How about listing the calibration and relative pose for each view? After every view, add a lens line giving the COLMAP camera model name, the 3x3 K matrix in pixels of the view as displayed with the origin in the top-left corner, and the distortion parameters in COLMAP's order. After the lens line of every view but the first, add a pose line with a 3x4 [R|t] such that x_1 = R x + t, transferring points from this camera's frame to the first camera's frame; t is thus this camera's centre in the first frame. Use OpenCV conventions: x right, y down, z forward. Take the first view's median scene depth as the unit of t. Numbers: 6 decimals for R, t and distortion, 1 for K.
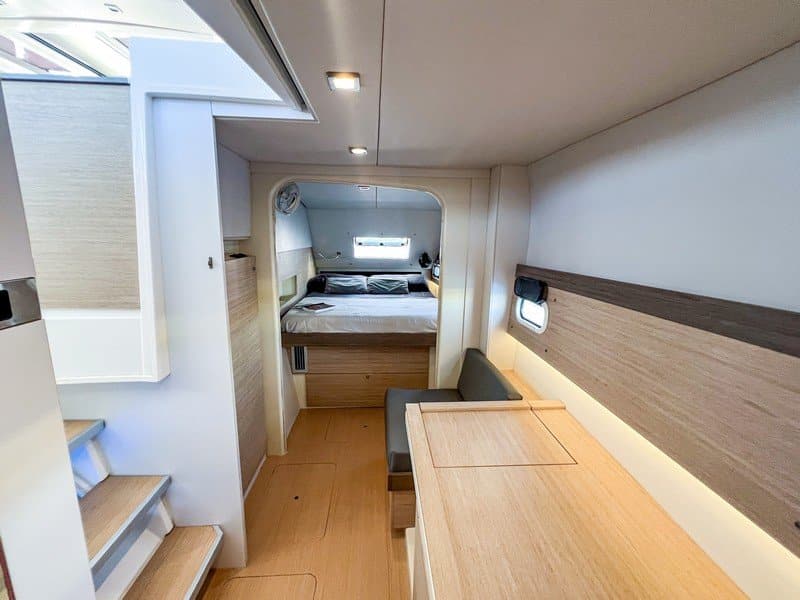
lens RADIAL K [[339.3, 0, 400.0], [0, 339.3, 300.0], [0, 0, 1]] dist [-0.000864, -0.000039]
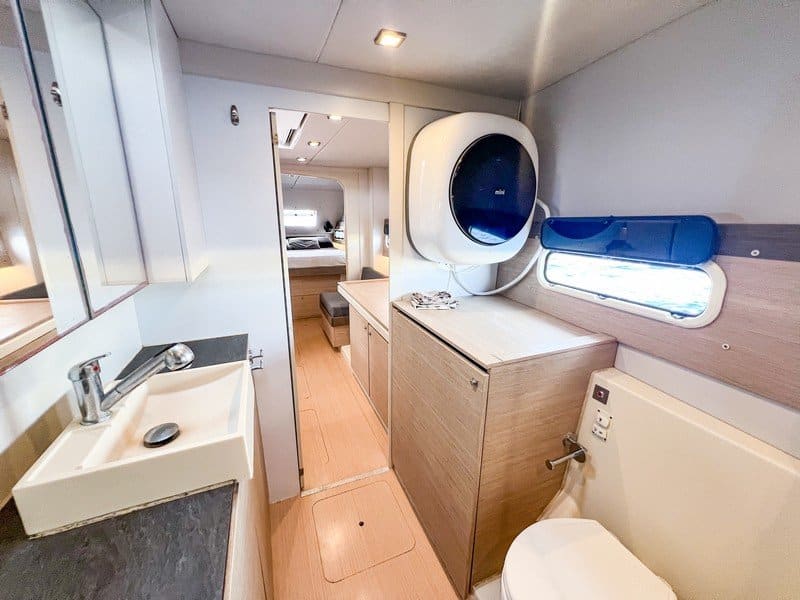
lens RADIAL K [[320.8, 0, 400.0], [0, 320.8, 300.0], [0, 0, 1]] dist [-0.003859, -0.000100]
pose [[0.945371, -0.091566, 0.312871, -0.099698], [0.068887, 0.994181, 0.082813, 0.107620], [-0.318634, -0.056736, 0.946178, -0.414500]]
